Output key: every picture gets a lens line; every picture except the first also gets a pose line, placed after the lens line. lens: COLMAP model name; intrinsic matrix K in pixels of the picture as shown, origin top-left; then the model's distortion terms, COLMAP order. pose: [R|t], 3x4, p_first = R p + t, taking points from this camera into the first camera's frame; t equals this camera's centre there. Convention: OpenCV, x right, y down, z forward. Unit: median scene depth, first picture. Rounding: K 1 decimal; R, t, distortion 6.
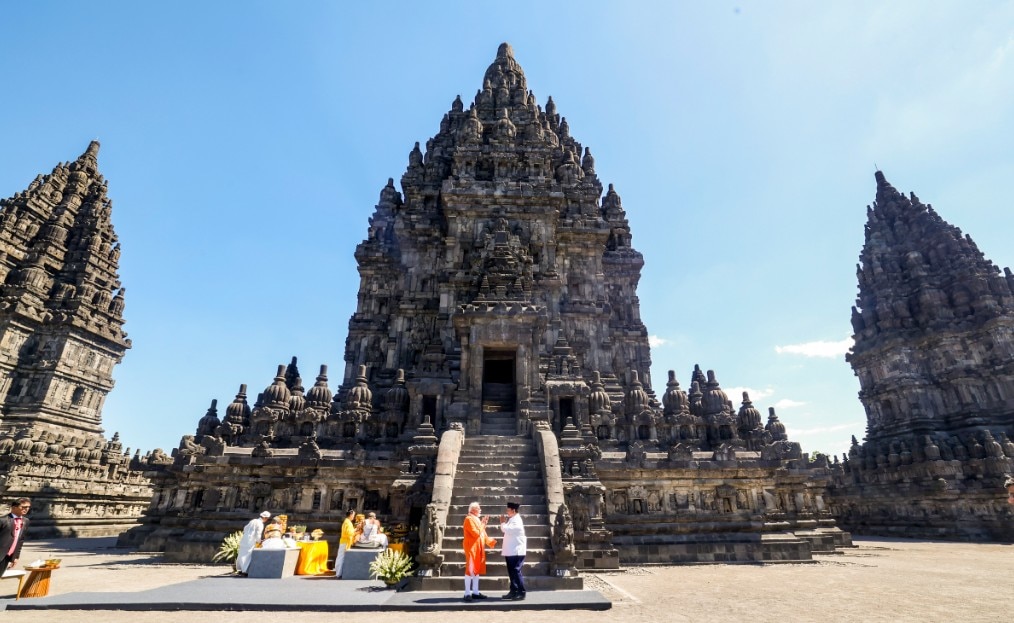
lens RADIAL K [[450.0, 0, 517.4], [0, 450.0, 342.6], [0, 0, 1]] dist [-0.048526, 0.014244]
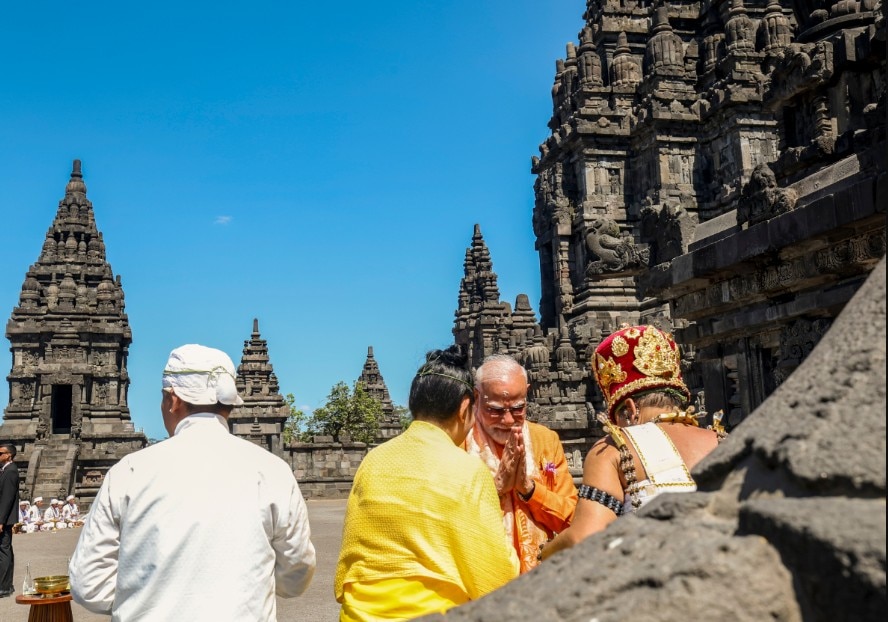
lens RADIAL K [[982.5, 0, 444.0], [0, 982.5, 311.0], [0, 0, 1]] dist [0.020057, 0.016262]
pose [[0.208515, -0.161757, -0.964550, -0.046527], [0.380069, 0.922114, -0.072478, 0.134156], [0.901149, -0.351482, 0.253753, 0.332100]]
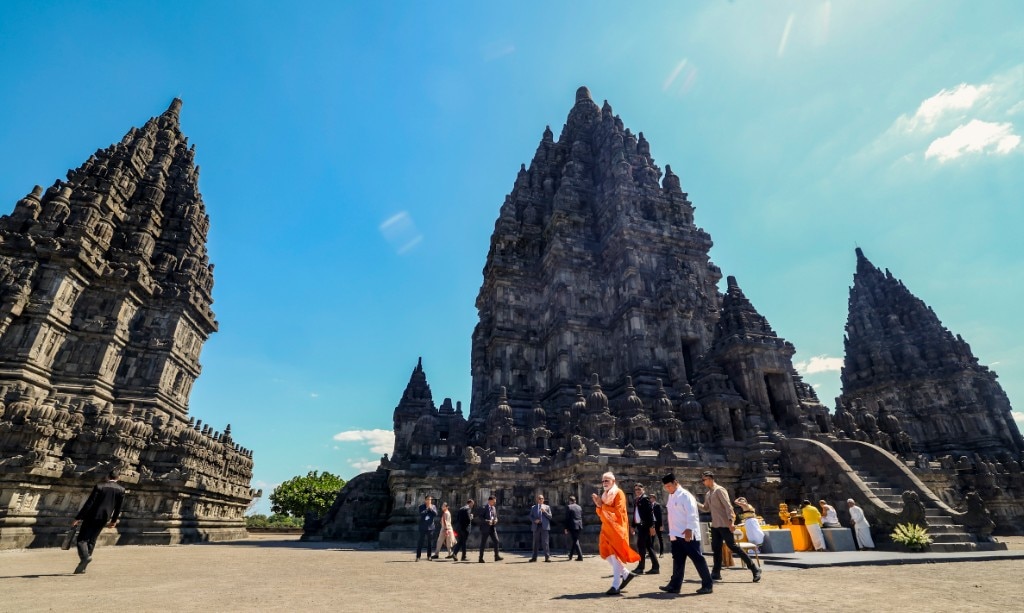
lens RADIAL K [[446.8, 0, 517.3], [0, 446.8, 330.5], [0, 0, 1]] dist [-0.055376, 0.019824]
pose [[0.971986, 0.095498, 0.214766, -0.550984], [-0.084720, 0.994665, -0.058862, 0.013829], [-0.219241, 0.039018, 0.974890, -0.023720]]
